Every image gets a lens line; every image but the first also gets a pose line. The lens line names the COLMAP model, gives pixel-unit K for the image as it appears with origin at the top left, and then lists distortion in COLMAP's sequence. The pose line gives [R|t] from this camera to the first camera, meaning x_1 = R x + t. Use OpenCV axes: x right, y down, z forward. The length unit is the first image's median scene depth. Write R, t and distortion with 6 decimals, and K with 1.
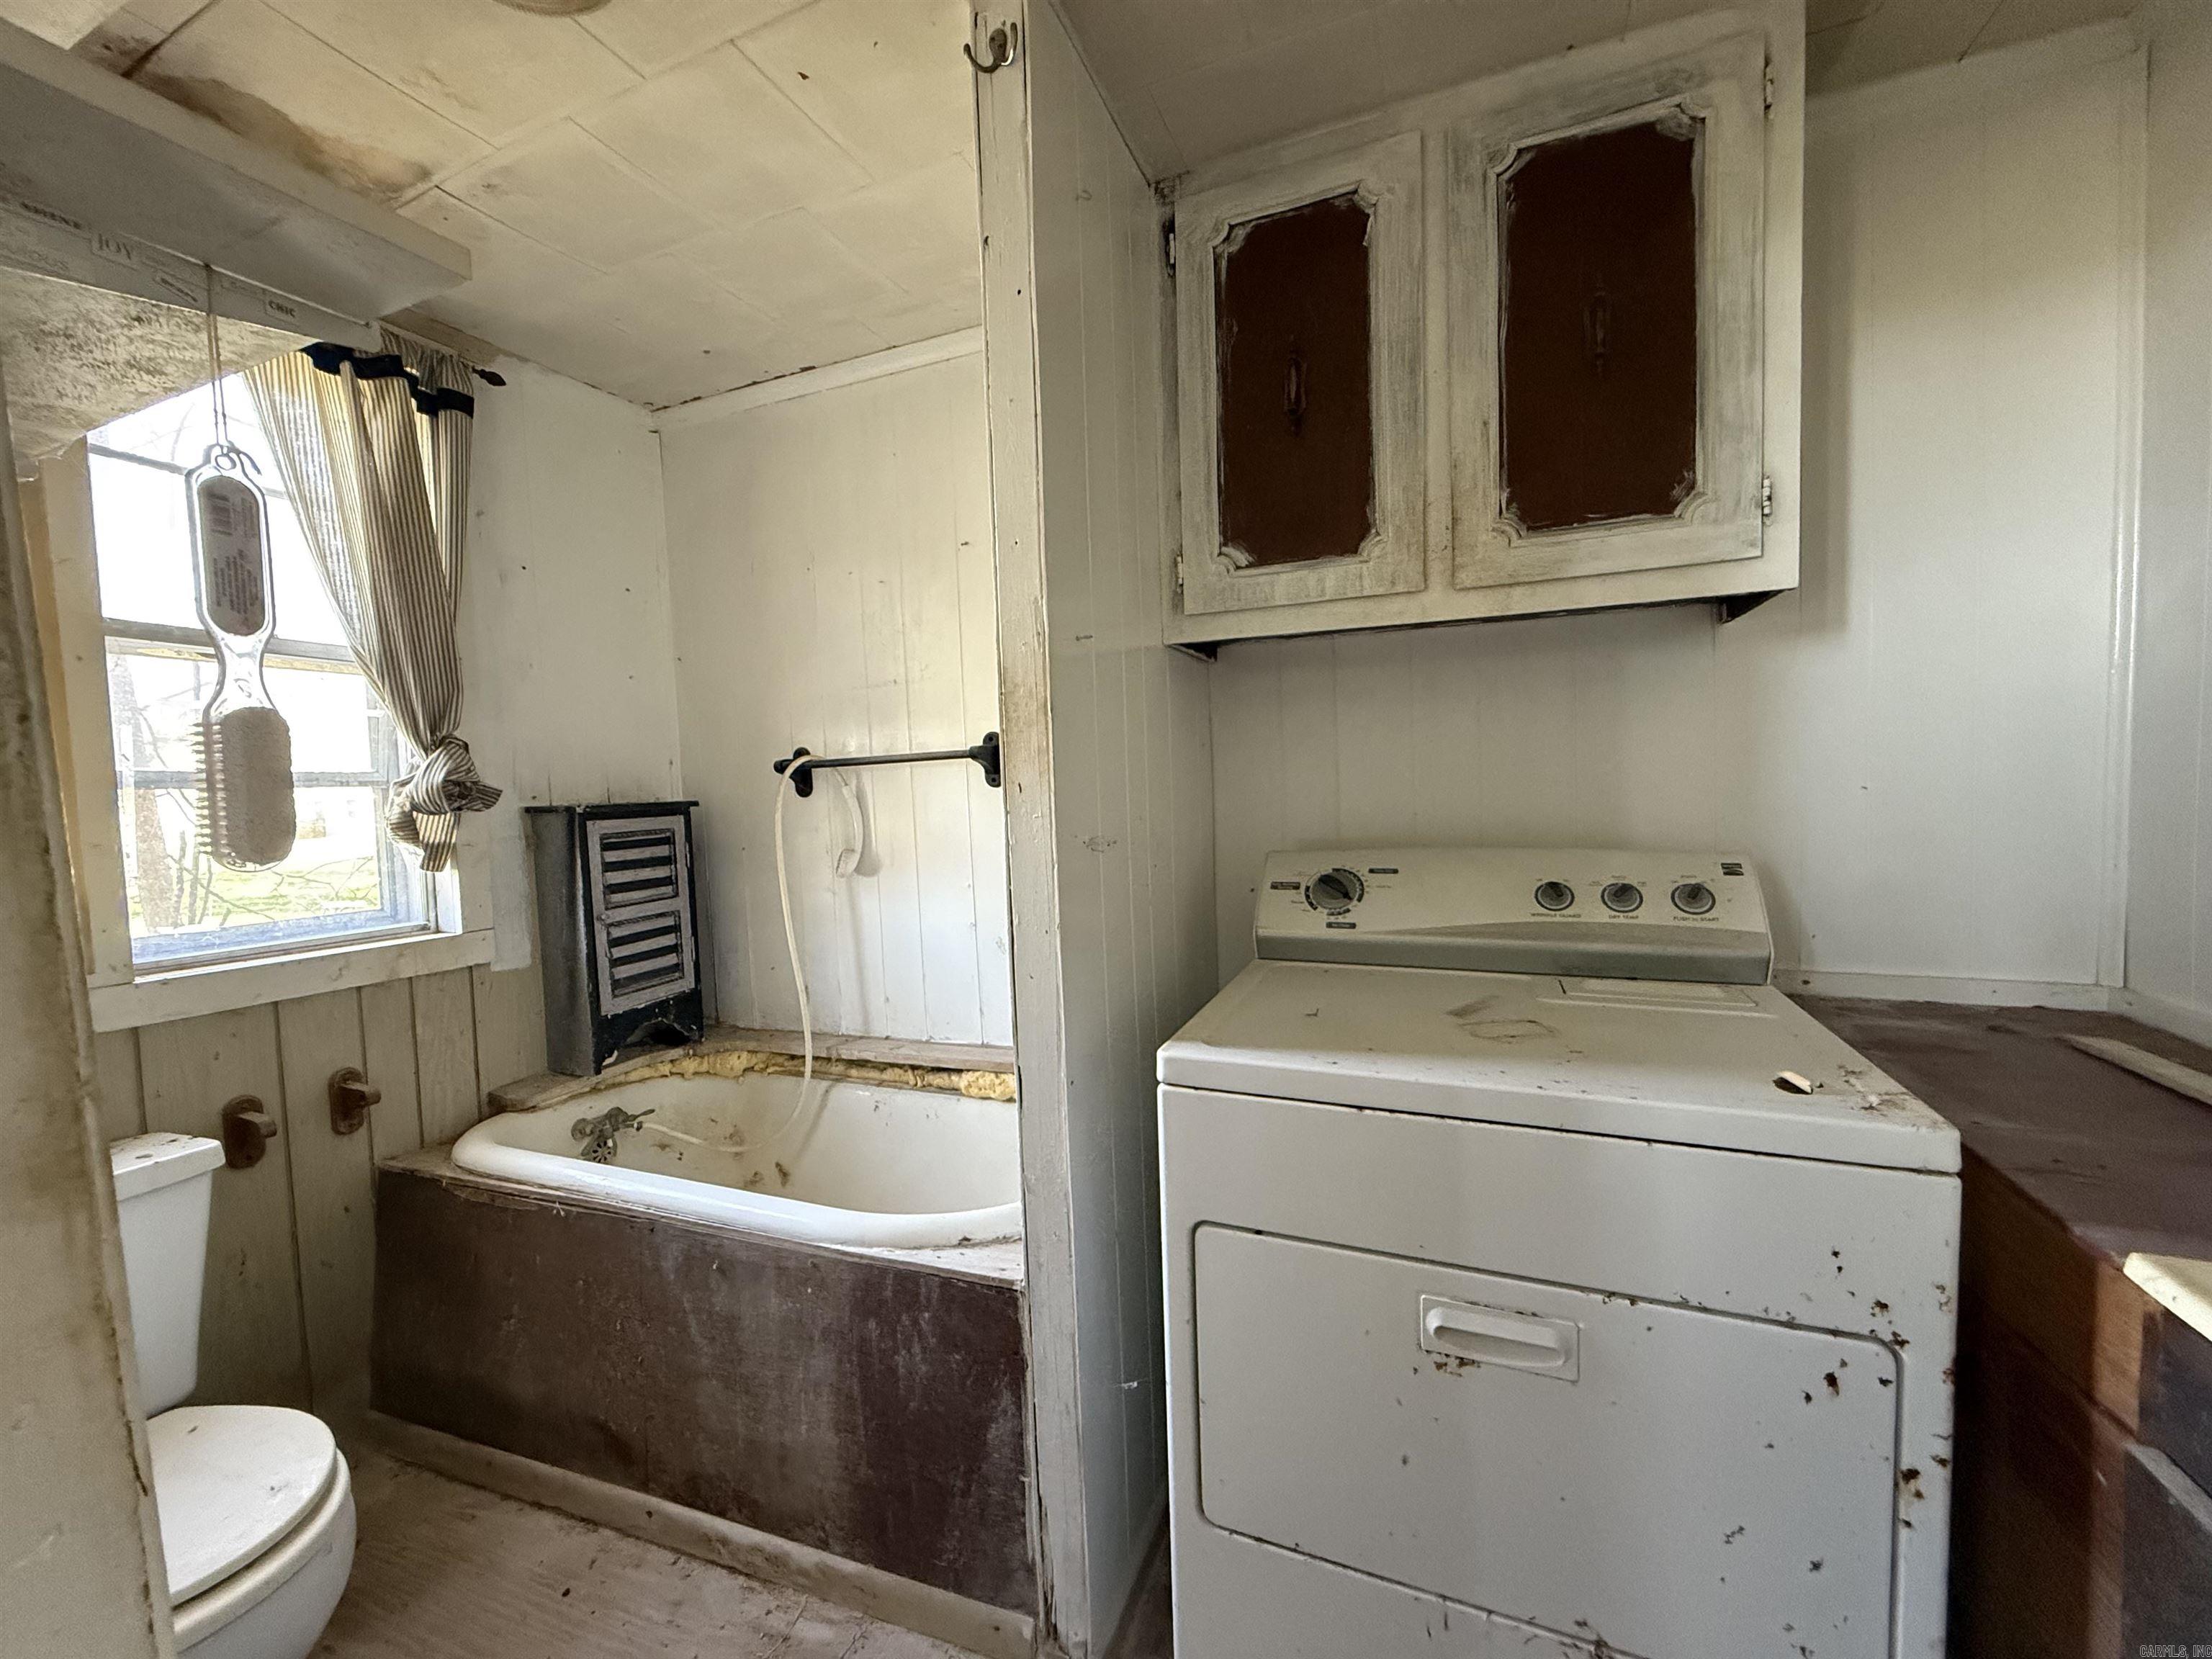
lens RADIAL K [[879.4, 0, 1106.3], [0, 879.4, 834.0], [0, 0, 1]] dist [0.000832, -0.000734]
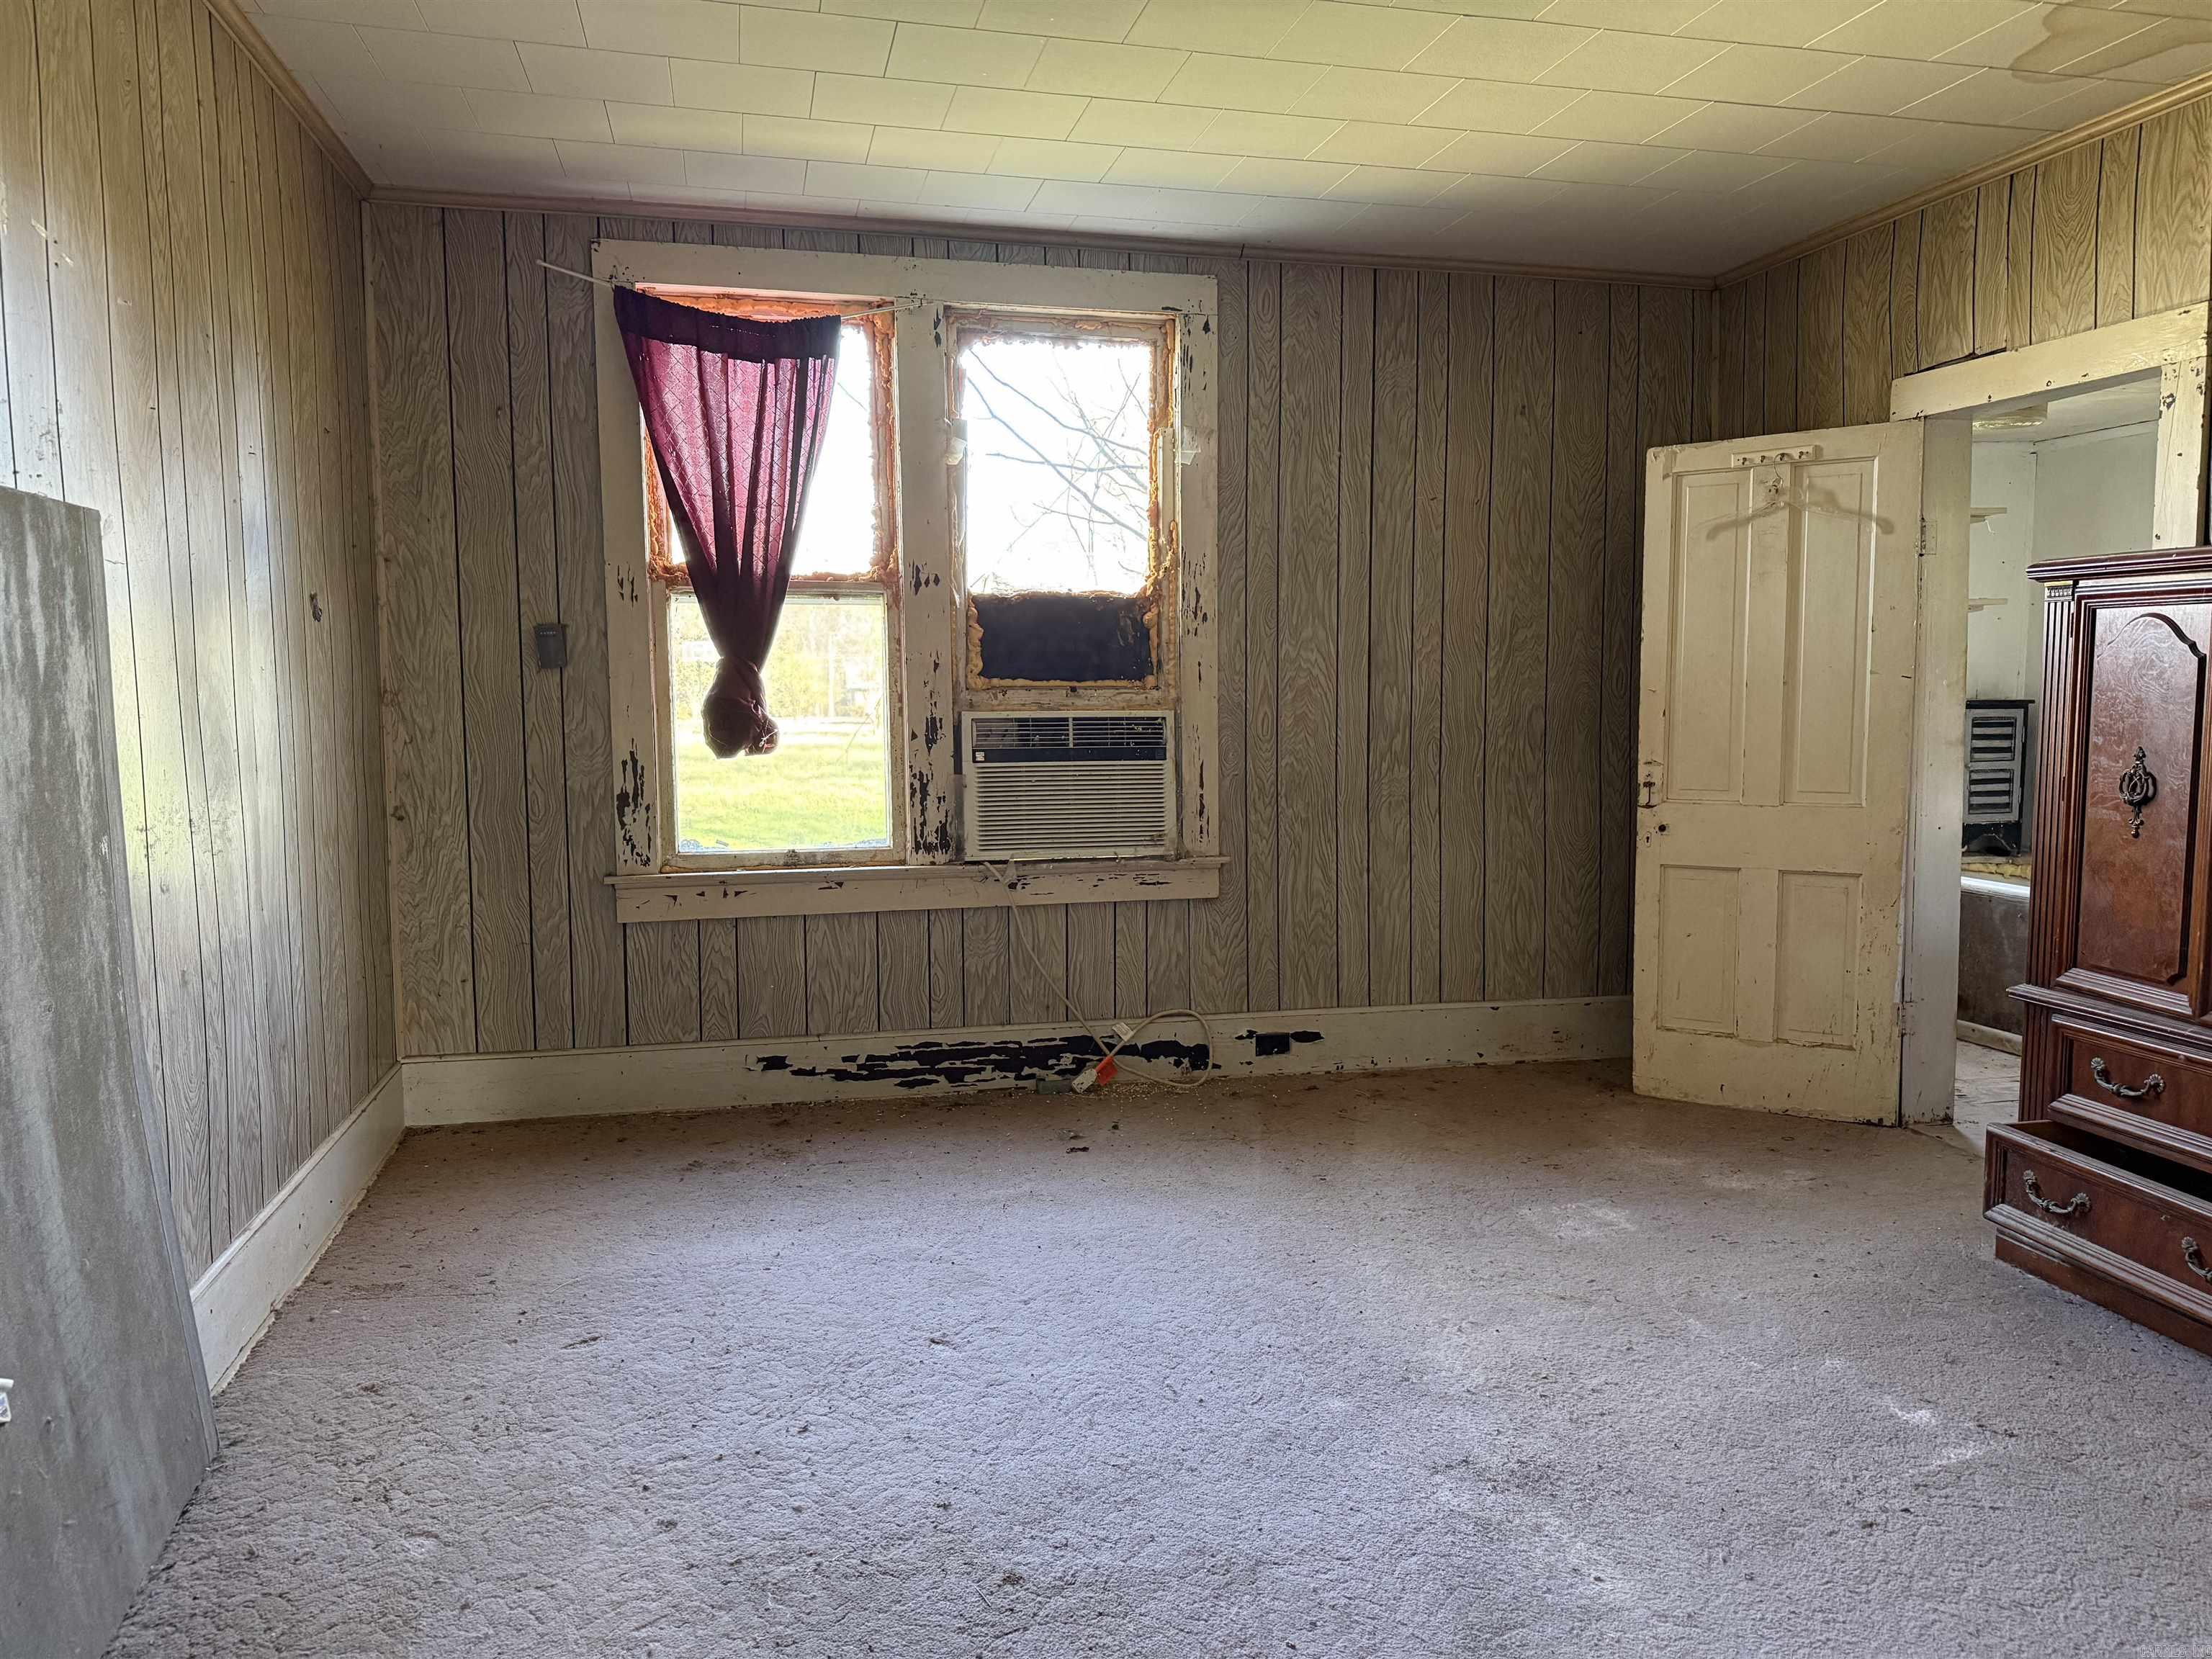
lens RADIAL K [[1556.8, 0, 1106.7], [0, 1556.8, 827.0], [0, 0, 1]] dist [0.042839, -0.059524]
pose [[0.574079, 0.109575, -0.811435, 0.882583], [-0.068594, 0.993957, 0.085694, 0.061203], [0.815921, 0.006465, 0.578127, -1.970202]]
